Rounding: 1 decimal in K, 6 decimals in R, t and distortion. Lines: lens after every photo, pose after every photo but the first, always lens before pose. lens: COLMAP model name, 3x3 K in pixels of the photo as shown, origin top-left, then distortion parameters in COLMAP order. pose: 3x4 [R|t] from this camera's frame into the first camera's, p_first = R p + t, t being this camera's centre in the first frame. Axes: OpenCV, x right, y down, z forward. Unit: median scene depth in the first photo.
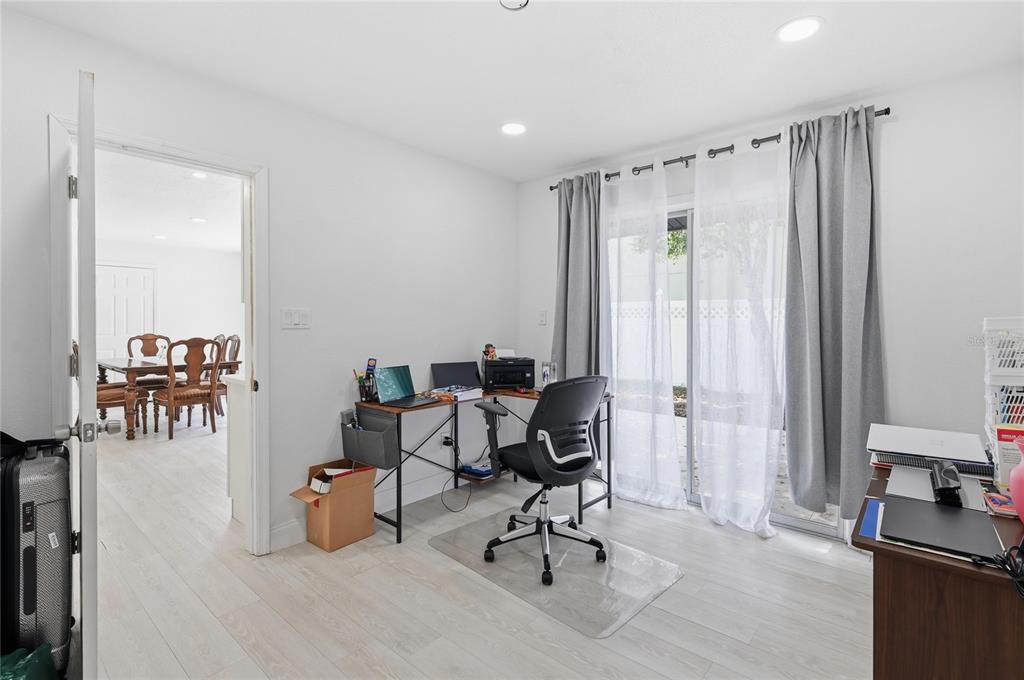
lens RADIAL K [[474.1, 0, 515.6], [0, 474.1, 330.0], [0, 0, 1]] dist [-0.000032, -0.000031]
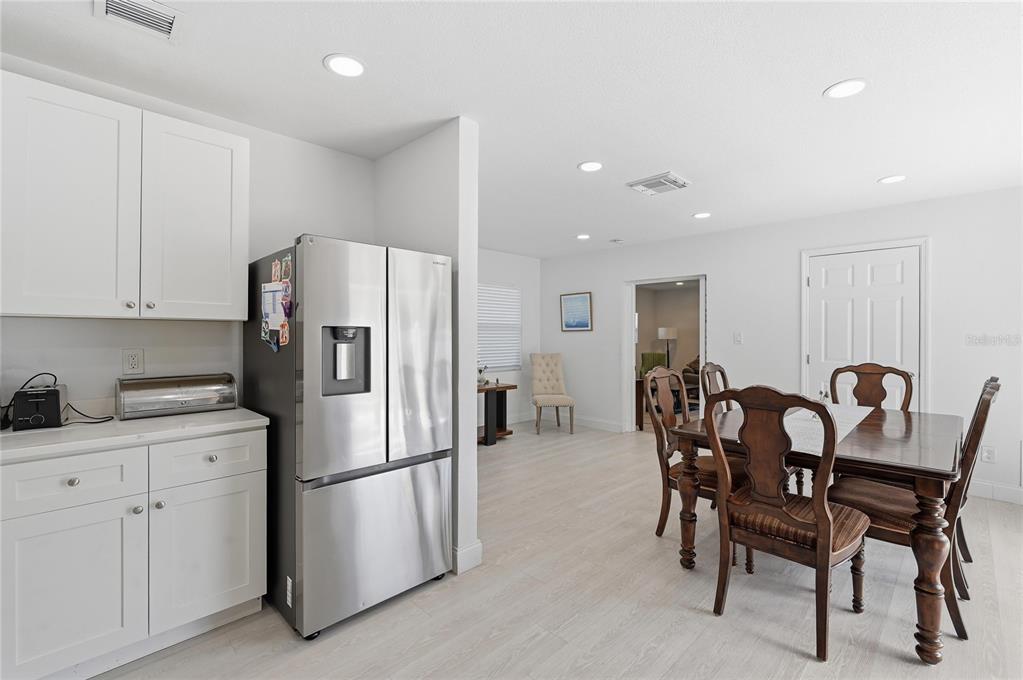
lens RADIAL K [[452.6, 0, 516.0], [0, 452.6, 334.6], [0, 0, 1]] dist [-0.000340, -0.000059]
pose [[-0.076355, -0.002615, -0.997077, -0.235615], [-0.020499, 0.999789, -0.001052, -0.016641], [0.996870, 0.020359, -0.076393, 0.662349]]
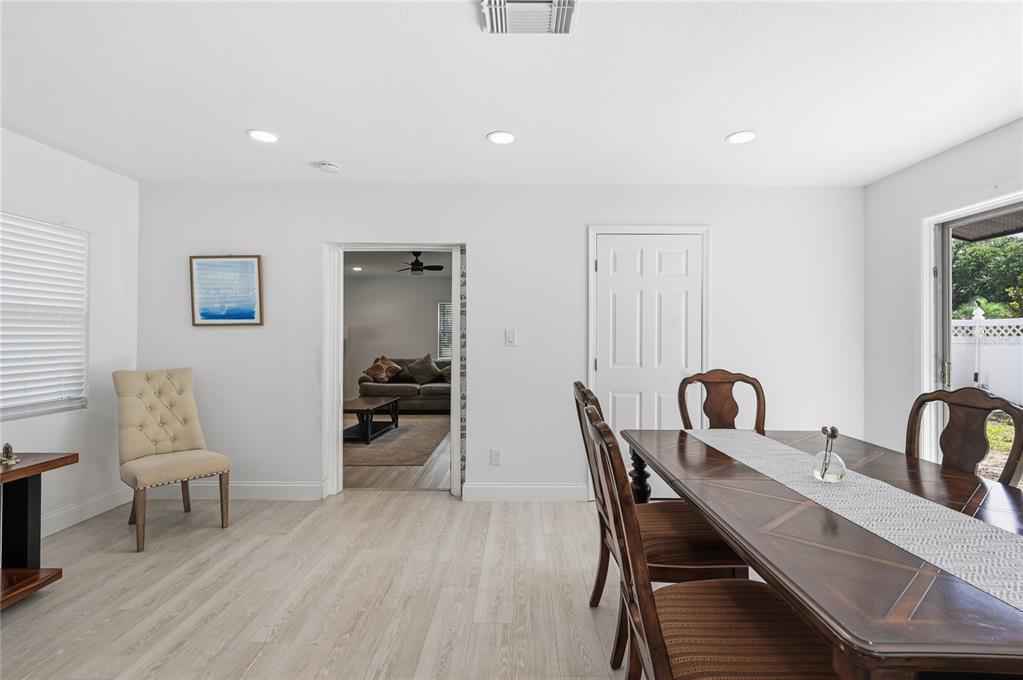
lens RADIAL K [[466.2, 0, 520.9], [0, 466.2, 332.4], [0, 0, 1]] dist [-0.000033, 0.000150]
pose [[0.648520, -0.006262, -0.761172, -0.596872], [-0.016369, 0.999620, -0.022170, -0.013454], [0.761022, 0.026837, 0.648171, 0.624630]]
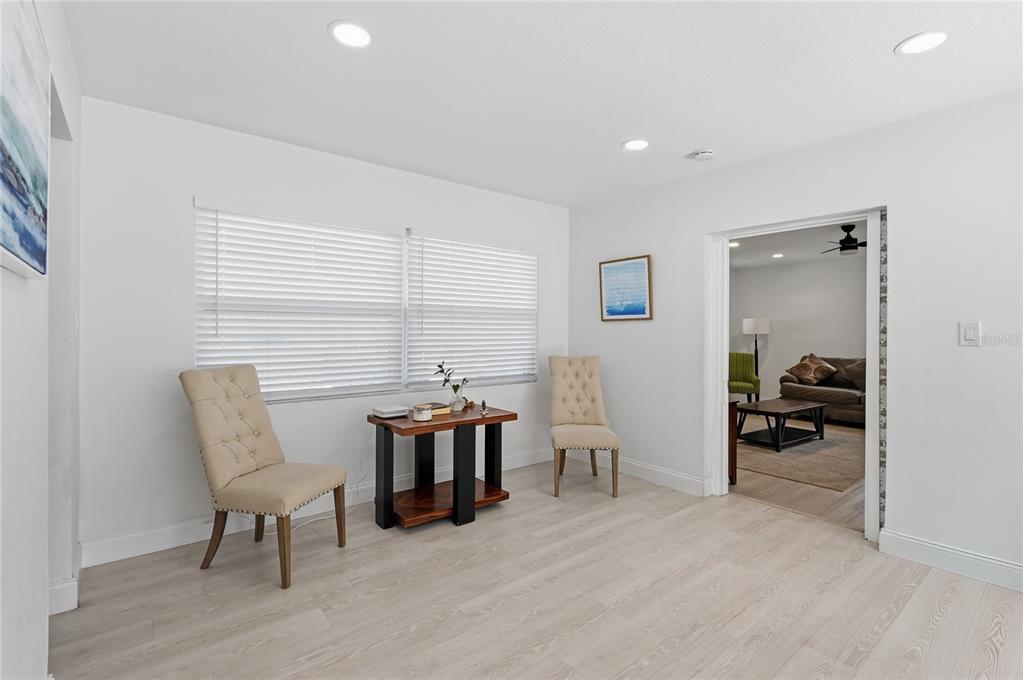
lens RADIAL K [[473.6, 0, 515.1], [0, 473.6, 330.0], [0, 0, 1]] dist [-0.000032, -0.000031]
pose [[-0.184334, 0.000932, -0.982863, -0.591031], [-0.025175, 0.999667, 0.005669, -0.015122], [0.982541, 0.025789, -0.184249, 0.691165]]
